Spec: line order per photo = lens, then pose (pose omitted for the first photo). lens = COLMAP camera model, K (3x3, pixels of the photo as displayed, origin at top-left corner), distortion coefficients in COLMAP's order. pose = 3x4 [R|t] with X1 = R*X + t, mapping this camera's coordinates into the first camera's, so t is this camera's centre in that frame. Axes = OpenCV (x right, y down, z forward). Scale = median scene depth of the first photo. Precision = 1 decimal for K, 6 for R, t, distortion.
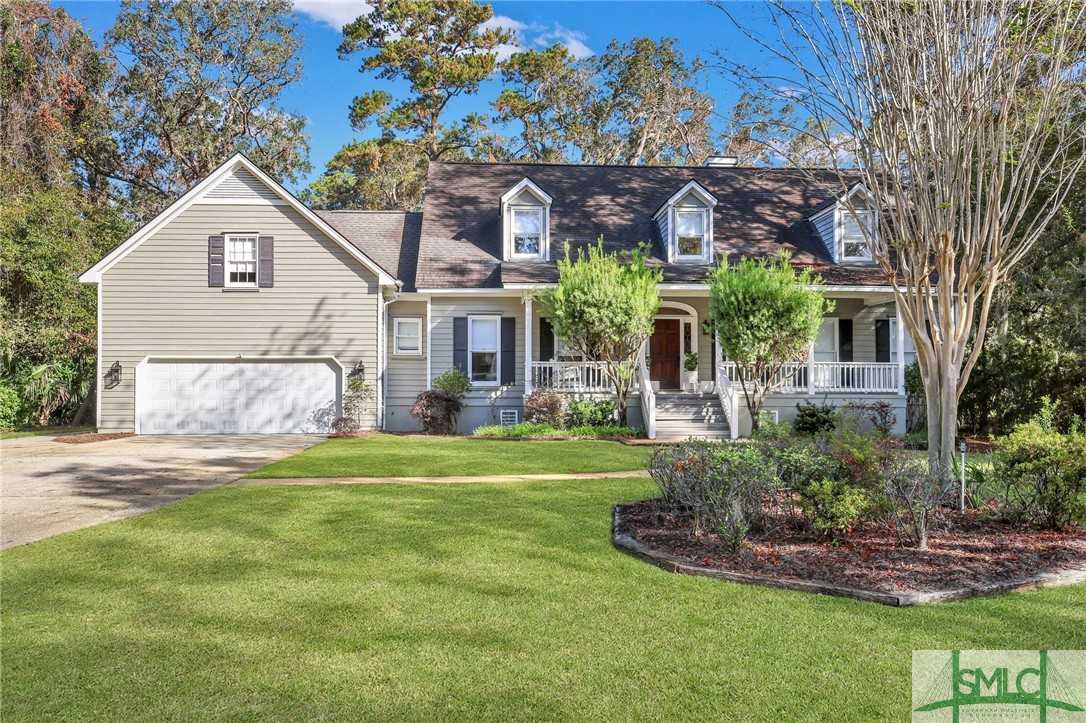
lens RADIAL K [[932.5, 0, 544.2], [0, 932.5, 369.8], [0, 0, 1]] dist [-0.007137, 0.006815]
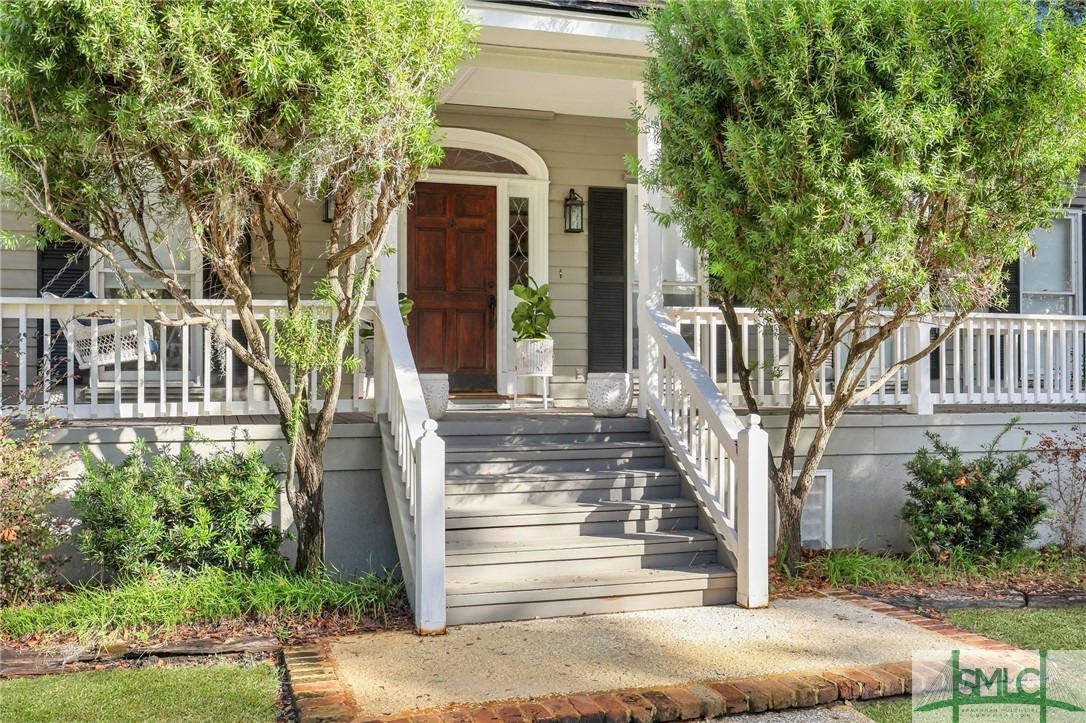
lens RADIAL K [[1071.8, 0, 546.6], [0, 1071.8, 360.9], [0, 0, 1]] dist [-0.002259, 0.000000]
pose [[0.966822, -0.001469, 0.255446, 0.064525], [-0.003671, 0.999800, 0.019644, 0.001605], [-0.255424, -0.019930, 0.966624, 0.629918]]
